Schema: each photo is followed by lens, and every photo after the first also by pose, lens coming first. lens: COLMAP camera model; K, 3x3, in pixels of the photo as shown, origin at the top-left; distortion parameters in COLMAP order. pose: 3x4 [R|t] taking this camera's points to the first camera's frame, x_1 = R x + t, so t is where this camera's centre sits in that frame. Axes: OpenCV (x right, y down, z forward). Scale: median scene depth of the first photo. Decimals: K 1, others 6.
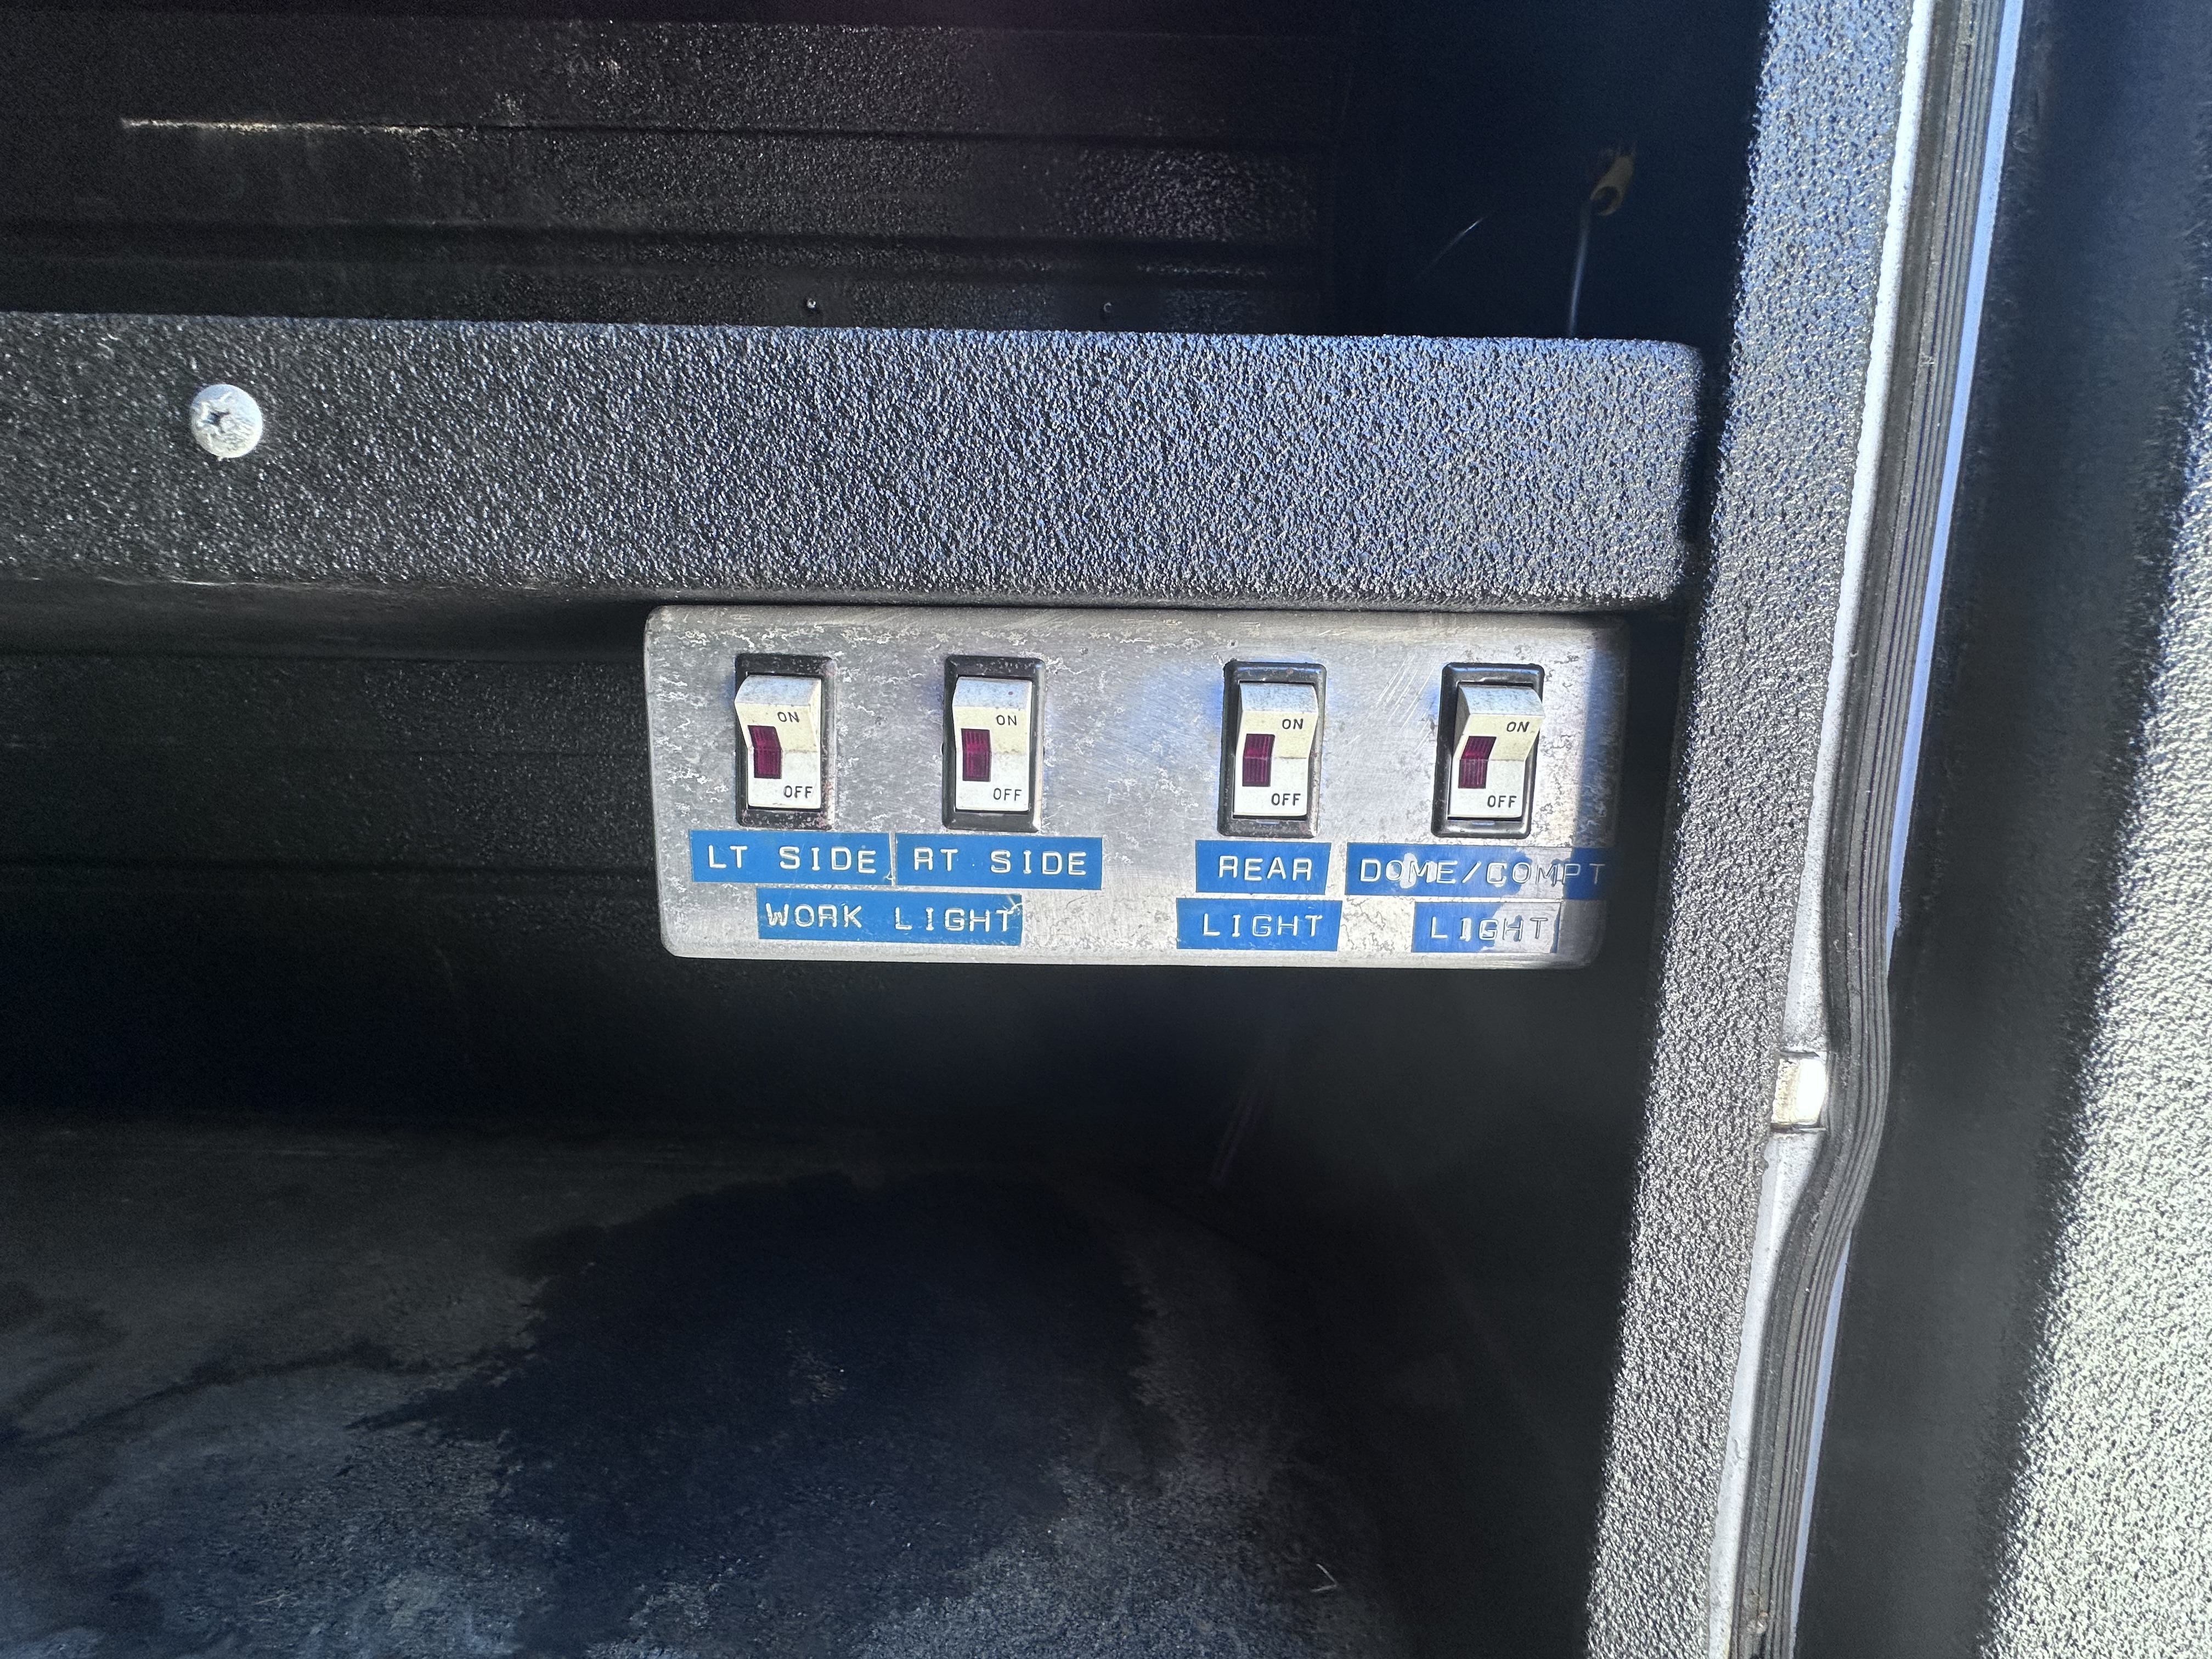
lens RADIAL K [[884.8, 0, 1104.6], [0, 884.8, 827.9], [0, 0, 1]] dist [-0.001413, 0.000971]
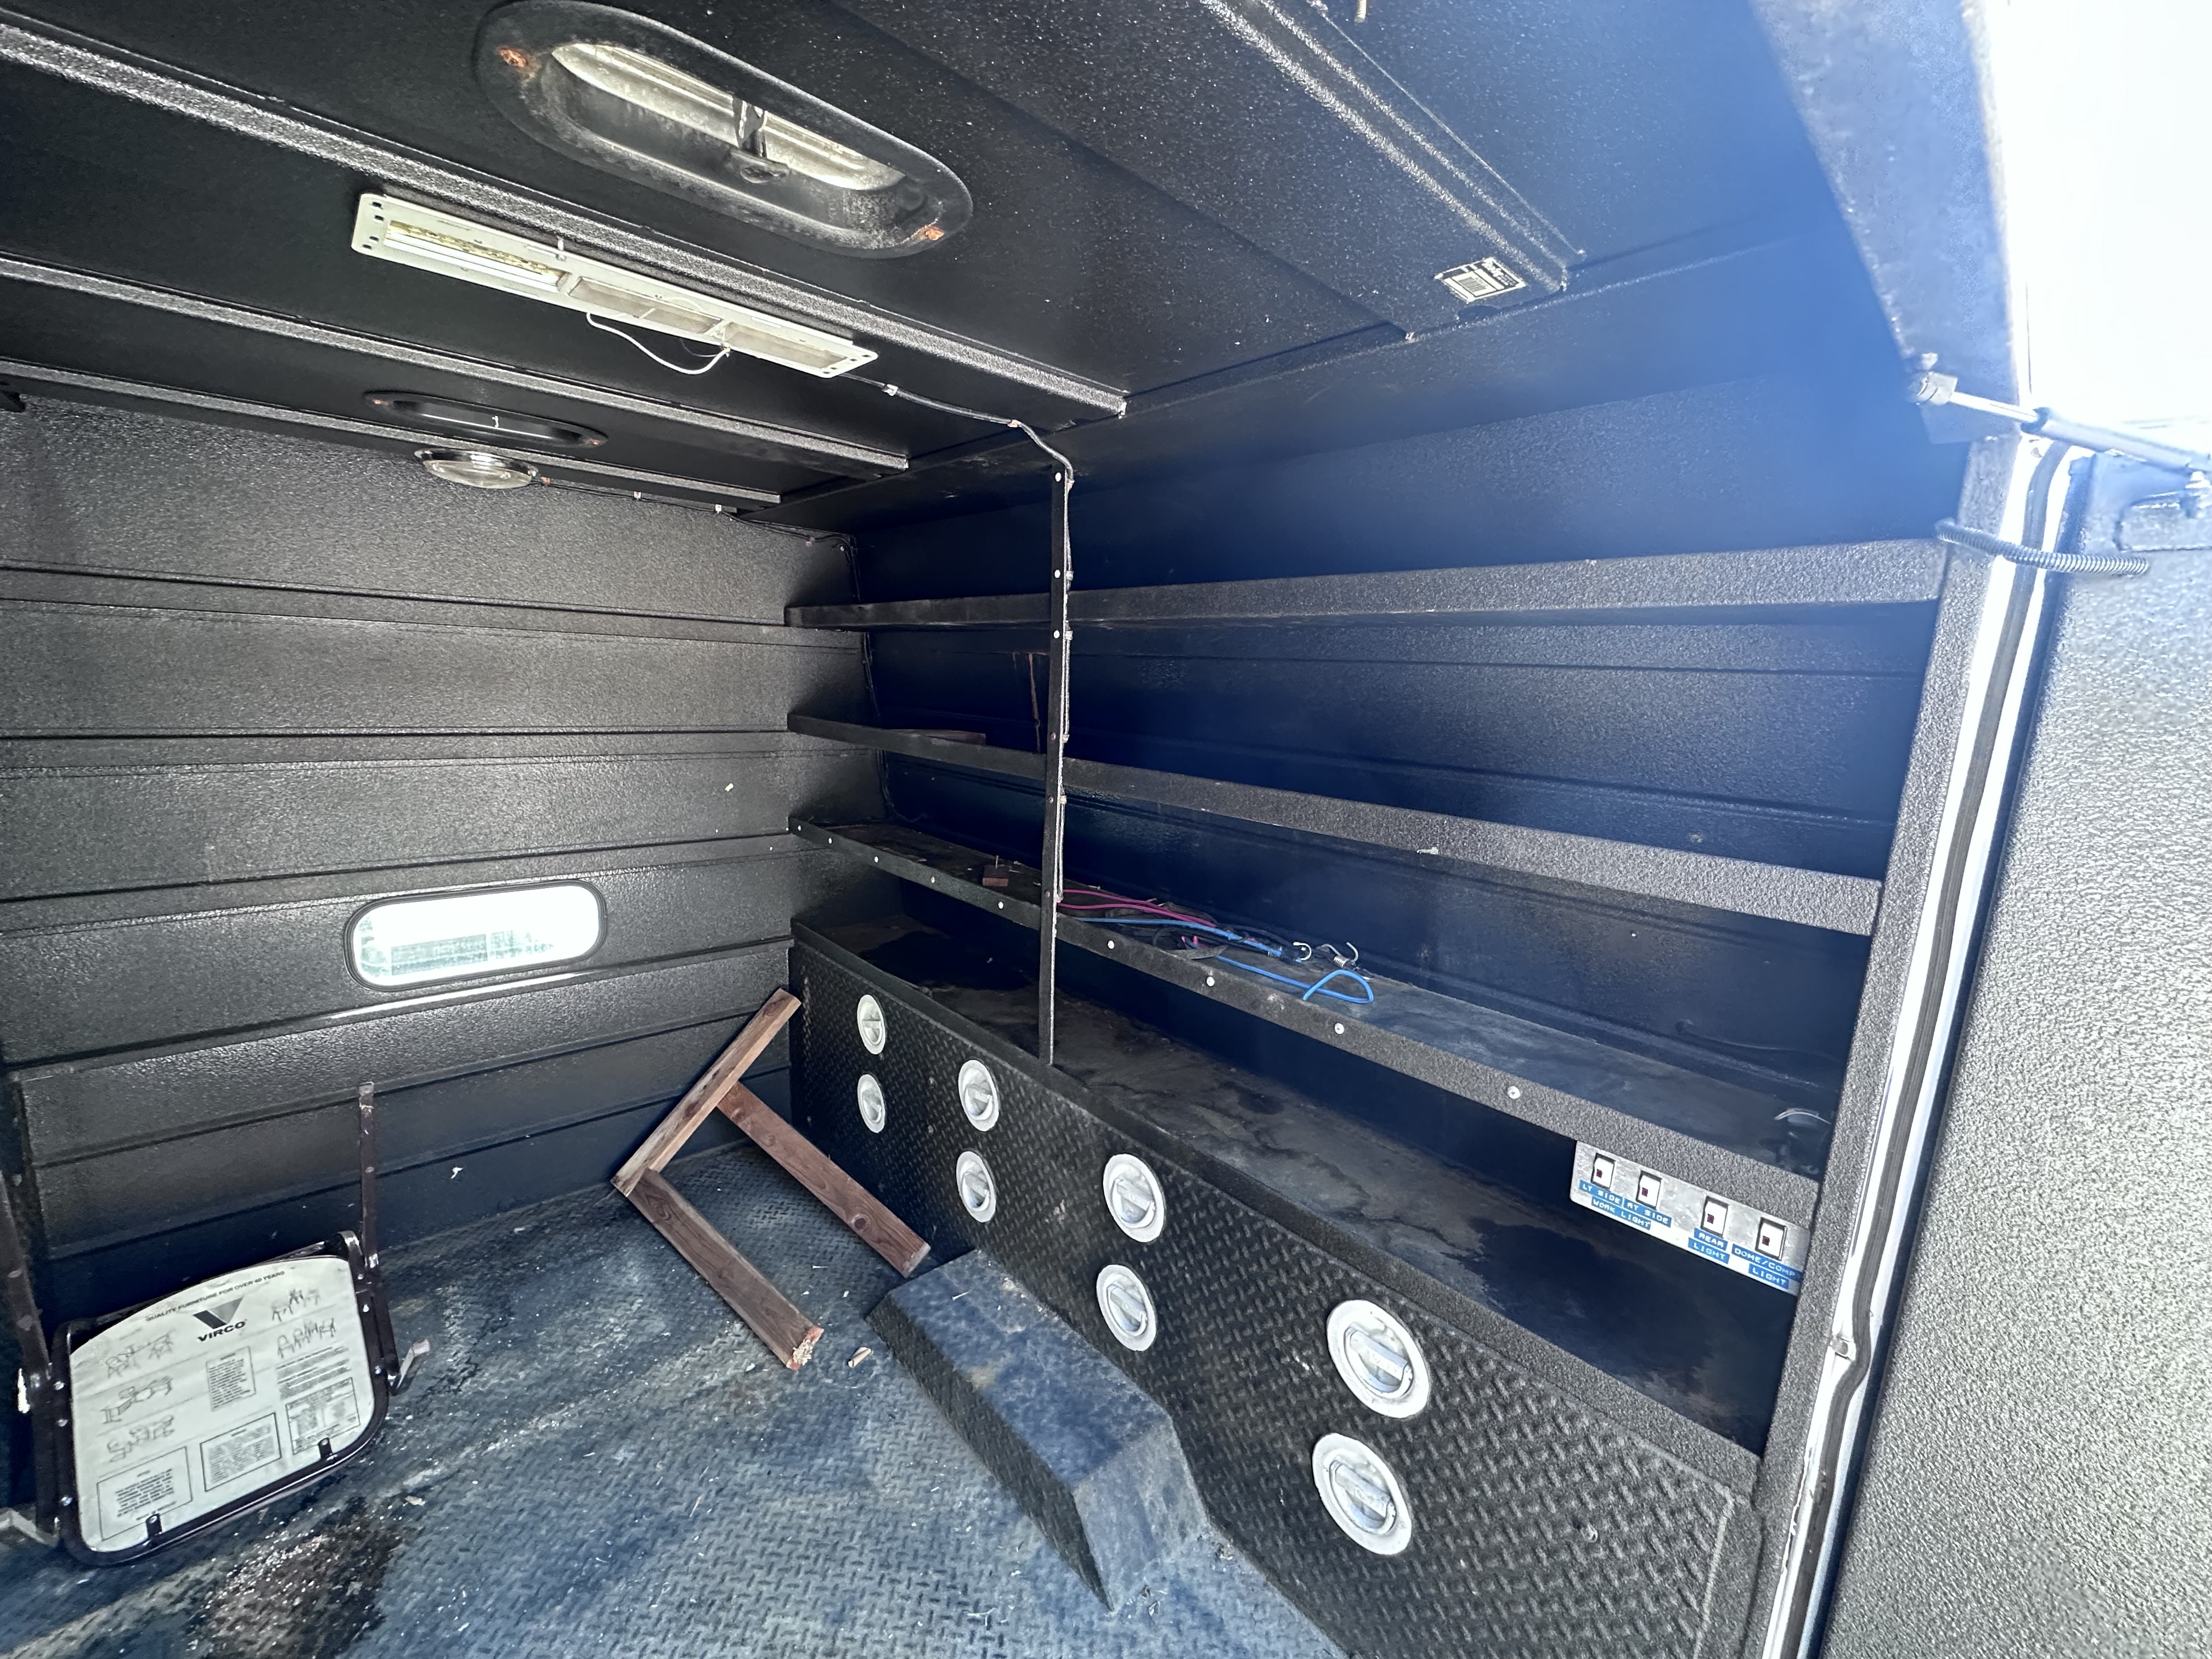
lens RADIAL K [[884.8, 0, 1109.1], [0, 884.8, 833.0], [0, 0, 1]] dist [-0.001413, 0.000971]
pose [[0.681271, 0.140295, -0.718461, 1.058750], [-0.126944, 0.989235, 0.072797, -1.991892], [0.720940, 0.041610, 0.691747, -4.548656]]
